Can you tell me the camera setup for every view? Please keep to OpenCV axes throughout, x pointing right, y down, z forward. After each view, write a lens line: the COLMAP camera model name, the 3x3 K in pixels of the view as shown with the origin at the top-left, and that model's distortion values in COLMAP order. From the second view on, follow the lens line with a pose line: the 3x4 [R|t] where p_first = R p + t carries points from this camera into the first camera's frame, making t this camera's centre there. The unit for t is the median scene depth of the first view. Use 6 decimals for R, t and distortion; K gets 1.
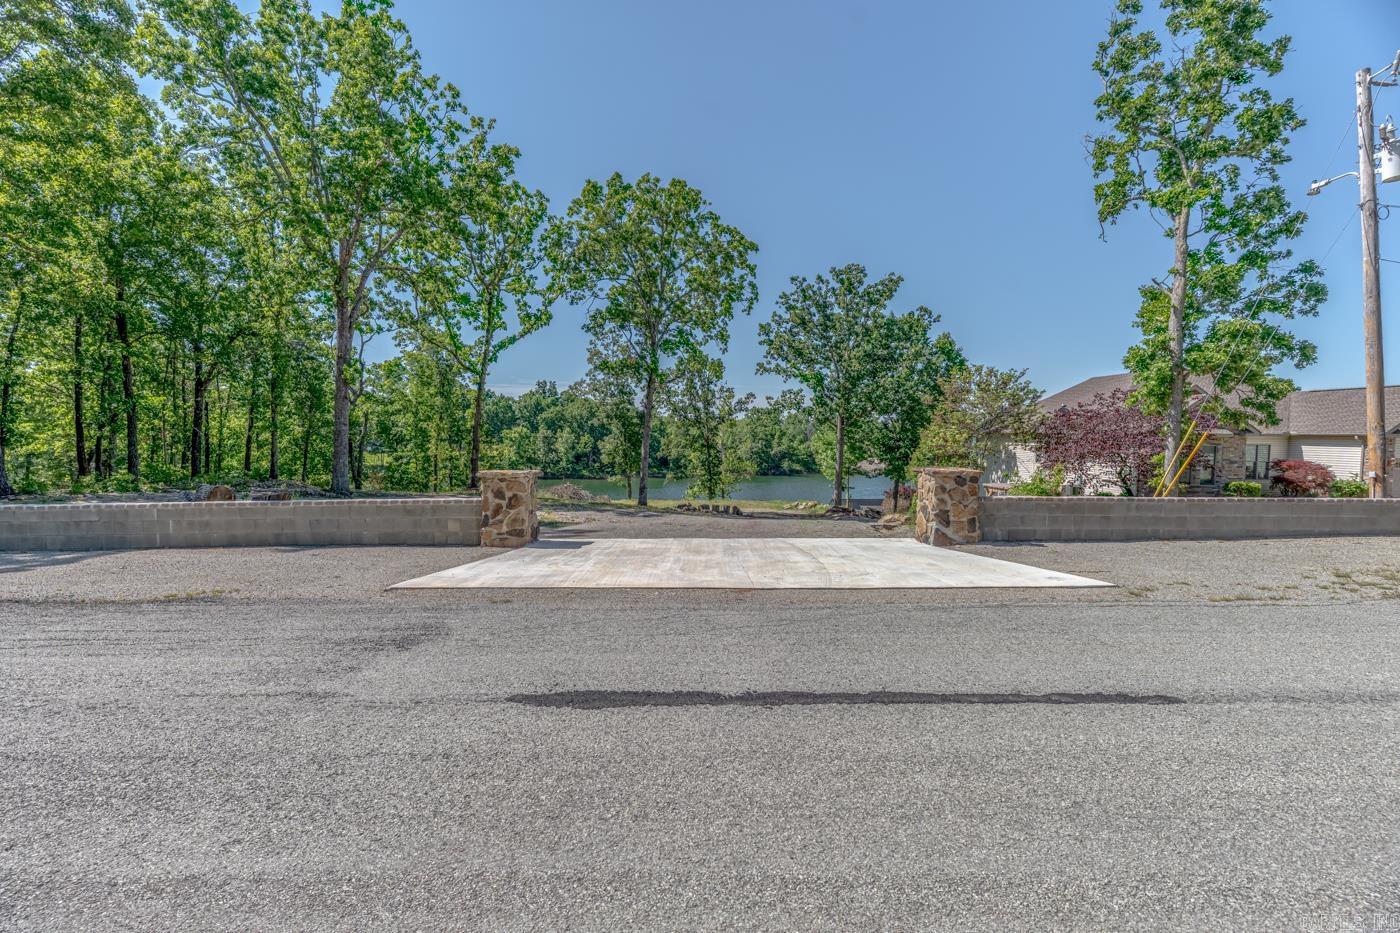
lens RADIAL K [[652.9, 0, 695.9], [0, 652.9, 468.3], [0, 0, 1]] dist [-0.000936, -0.000129]
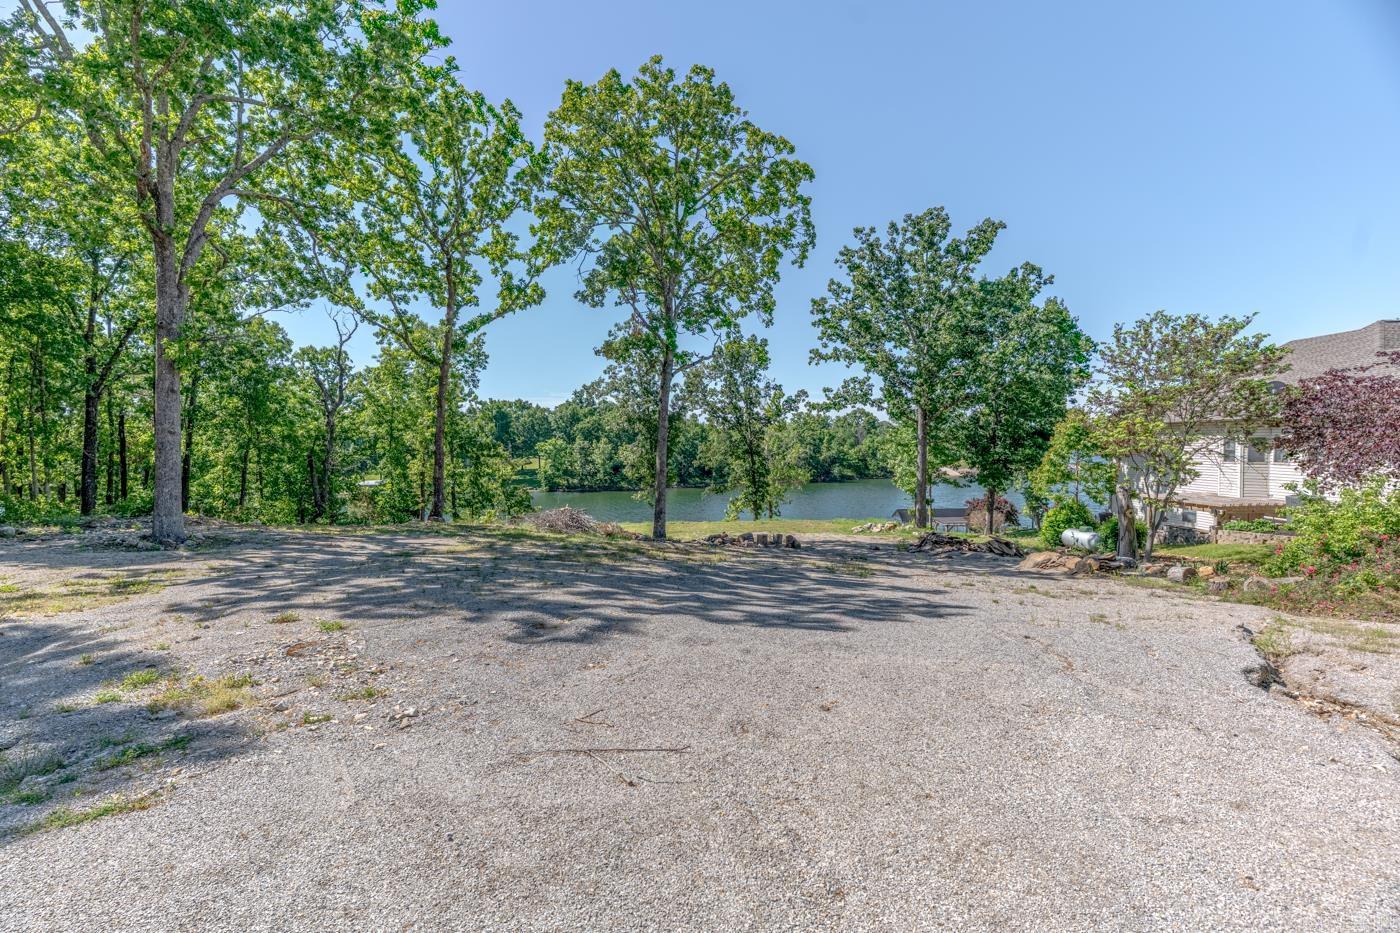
lens RADIAL K [[656.9, 0, 691.8], [0, 656.9, 469.7], [0, 0, 1]] dist [0.001363, -0.000373]
pose [[0.996710, -0.025670, -0.076872, 0.007476], [0.024885, 0.999628, -0.011151, -0.006058], [0.077129, 0.009201, 0.996979, 0.201277]]
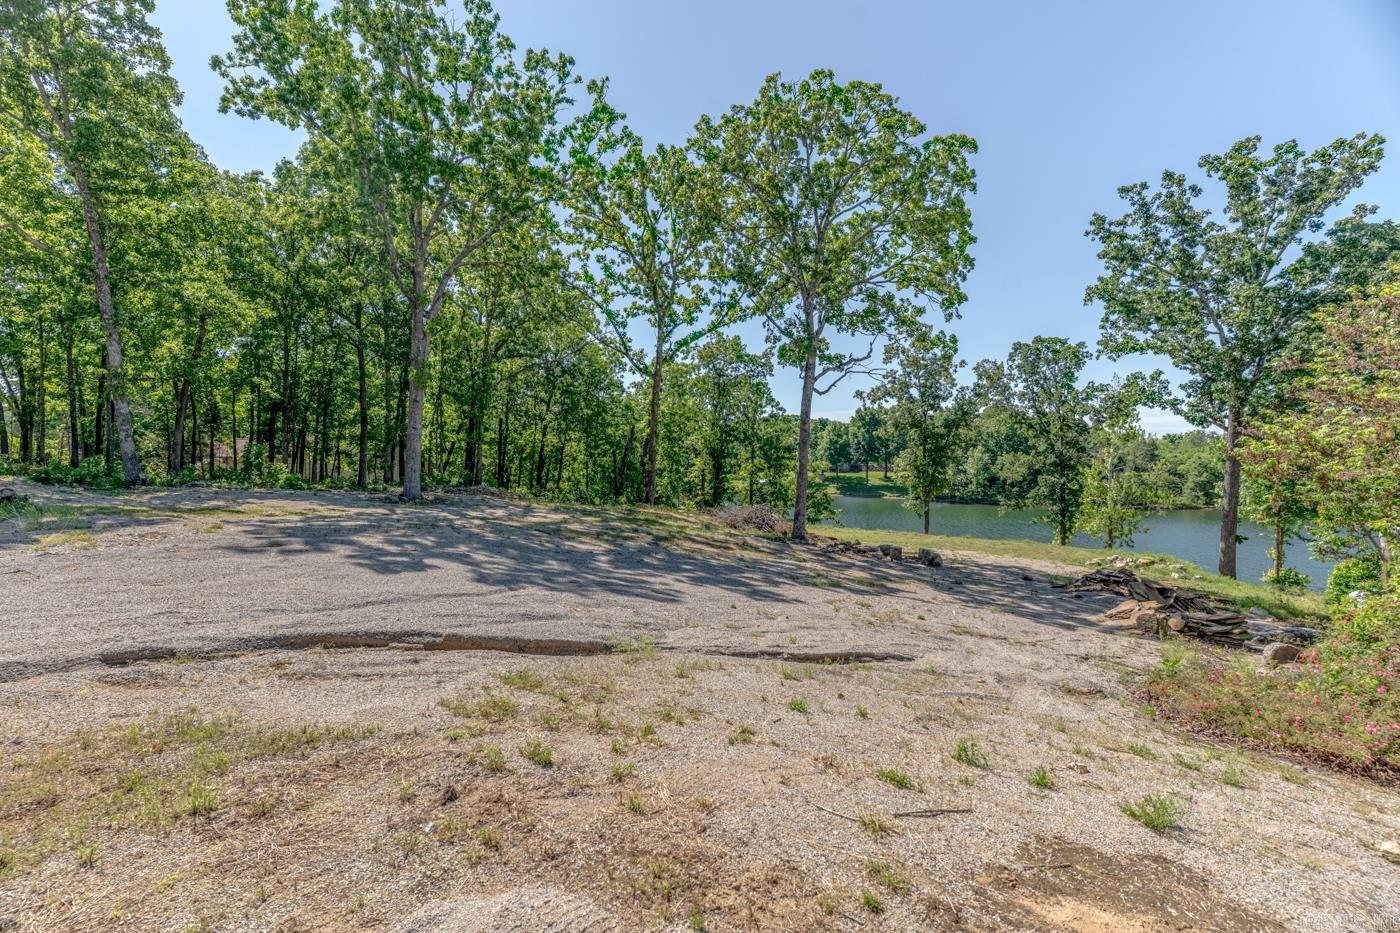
lens RADIAL K [[660.8, 0, 702.4], [0, 660.8, 462.1], [0, 0, 1]] dist [0.022266, -0.000308]
pose [[0.787784, 0.010299, -0.615866, 0.206111], [-0.036289, 0.998900, -0.029714, -0.001829], [0.614882, 0.045757, 0.787290, 0.248954]]
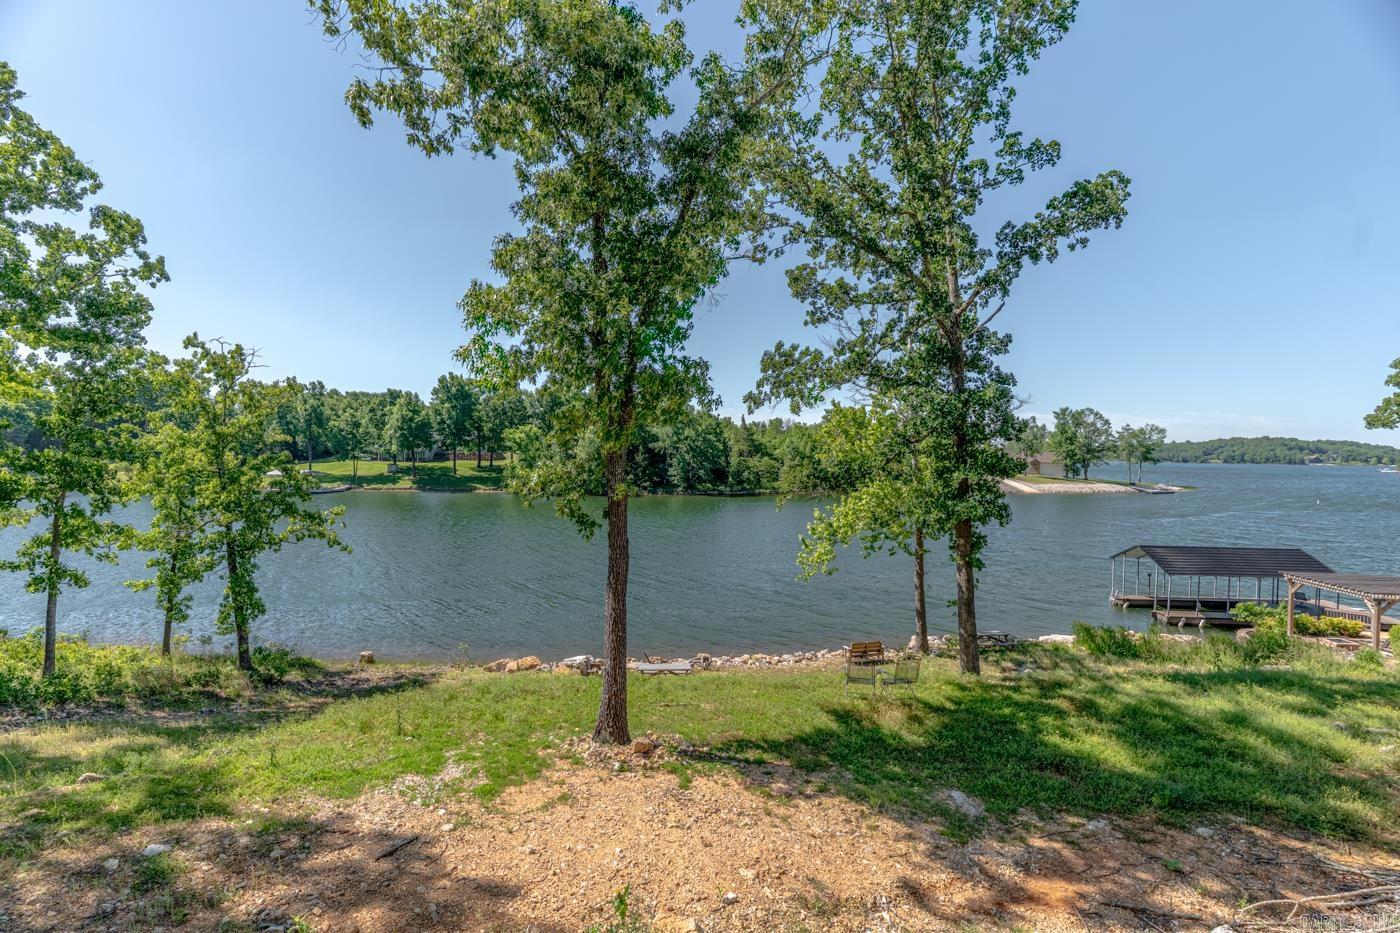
lens RADIAL K [[652.9, 0, 695.9], [0, 652.9, 468.3], [0, 0, 1]] dist [-0.000936, -0.000129]
pose [[0.996986, 0.008918, -0.077073, -0.078771], [-0.011360, 0.999445, -0.031303, 0.023765], [0.076751, 0.032084, 0.996534, 0.979676]]
